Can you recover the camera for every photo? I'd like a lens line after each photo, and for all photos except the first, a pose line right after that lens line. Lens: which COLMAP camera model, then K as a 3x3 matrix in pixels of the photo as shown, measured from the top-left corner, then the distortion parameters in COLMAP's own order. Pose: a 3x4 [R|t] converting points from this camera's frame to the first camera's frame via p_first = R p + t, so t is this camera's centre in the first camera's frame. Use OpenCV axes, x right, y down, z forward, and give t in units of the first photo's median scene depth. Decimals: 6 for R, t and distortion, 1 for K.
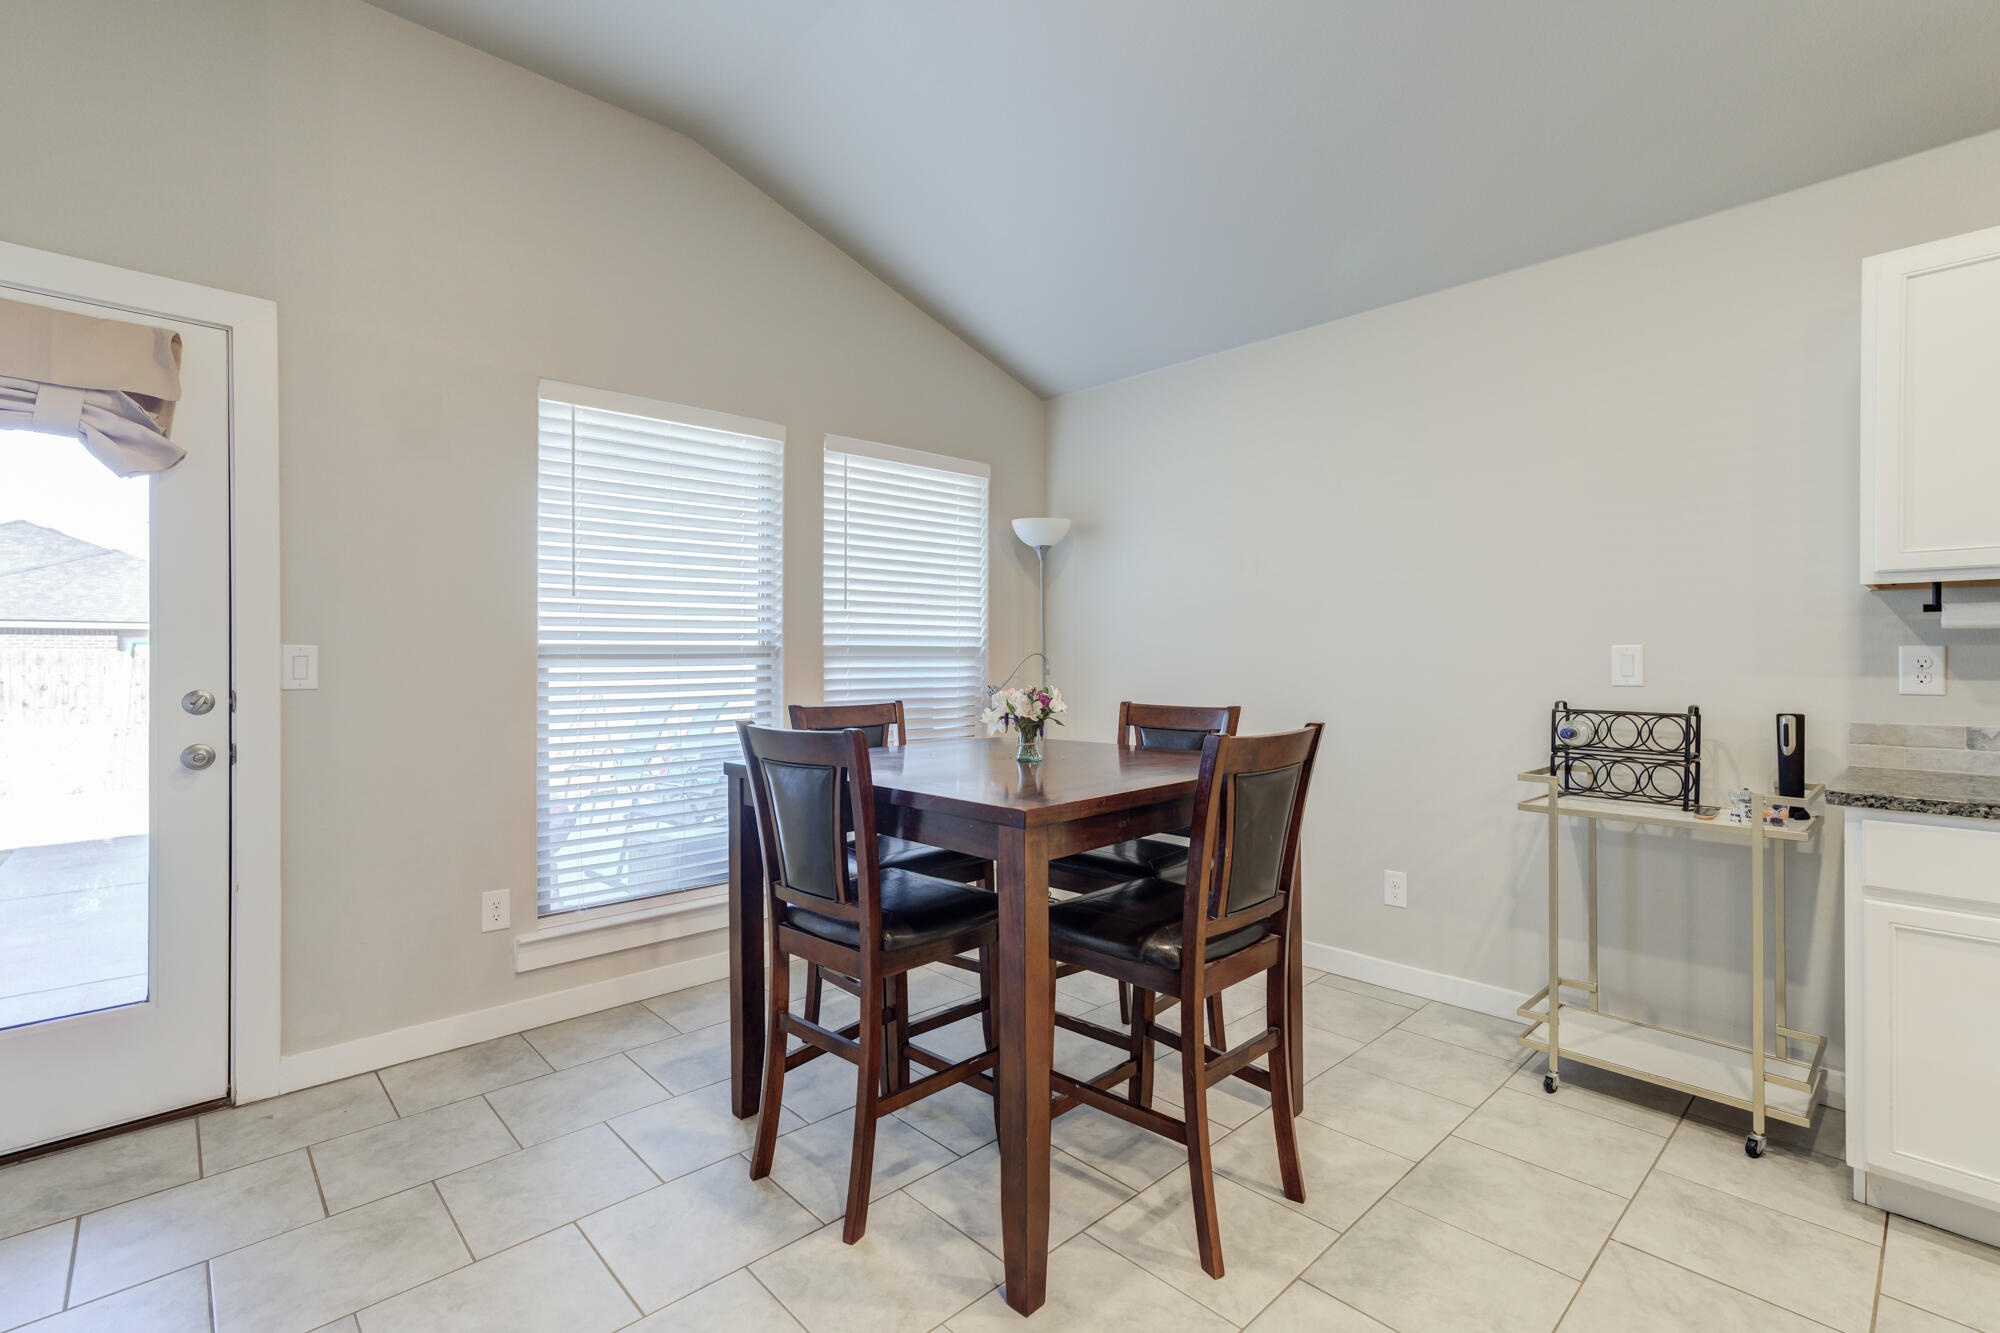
lens RADIAL K [[904.7, 0, 999.4], [0, 904.7, 659.0], [0, 0, 1]] dist [-0.014591, 0.012218]
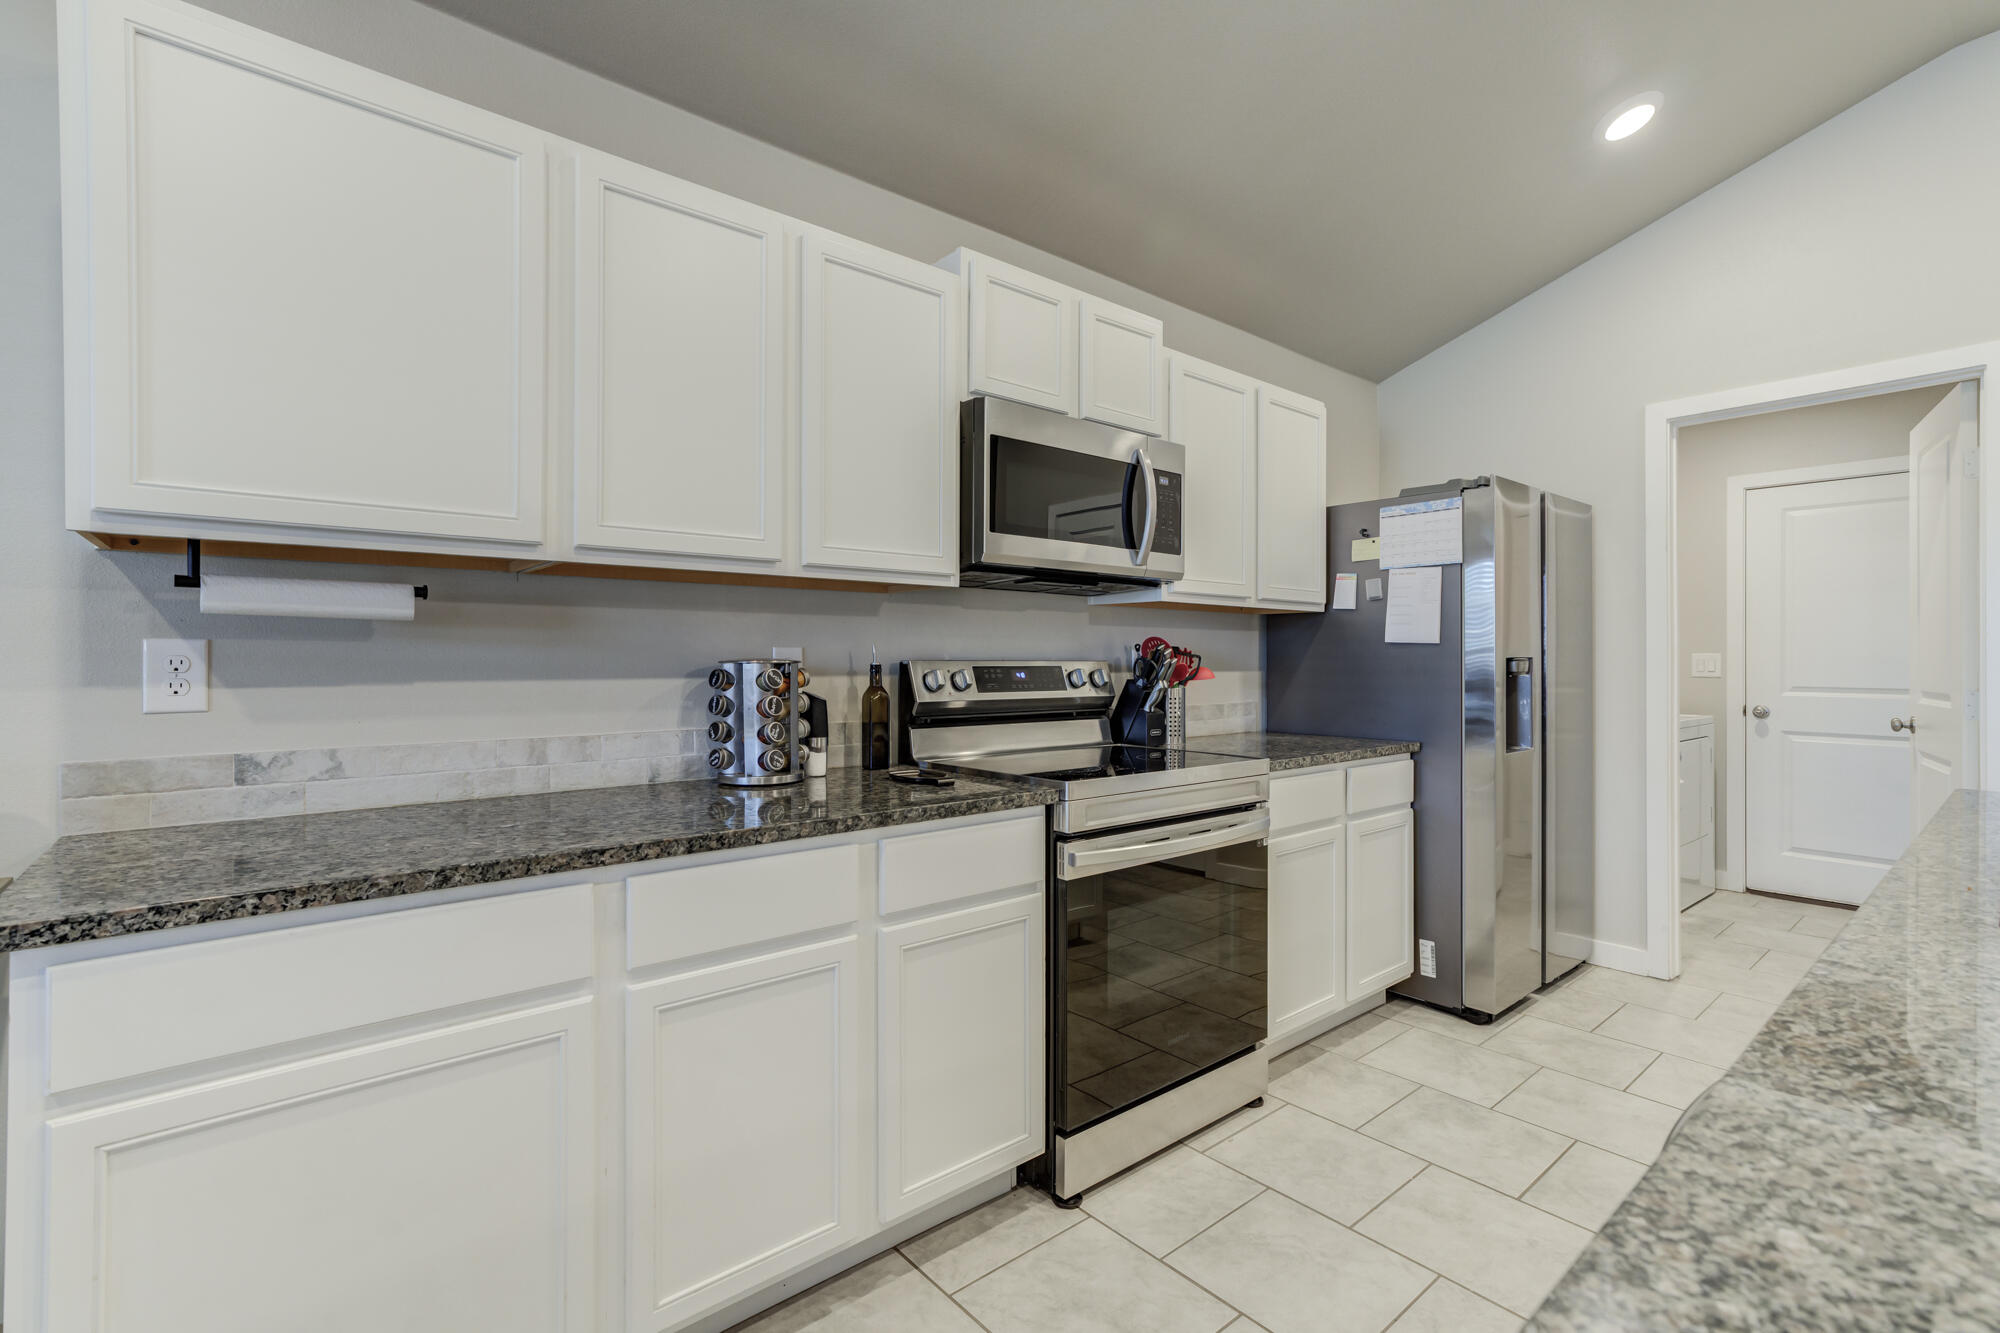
lens RADIAL K [[904.7, 0, 1001.7], [0, 904.7, 655.9], [0, 0, 1]] dist [-0.014591, 0.012218]
pose [[0.057020, 0.001774, 0.998371, 0.369488], [0.002139, 0.999996, -0.001899, 0.000358], [-0.998371, 0.002243, 0.057016, 0.332896]]
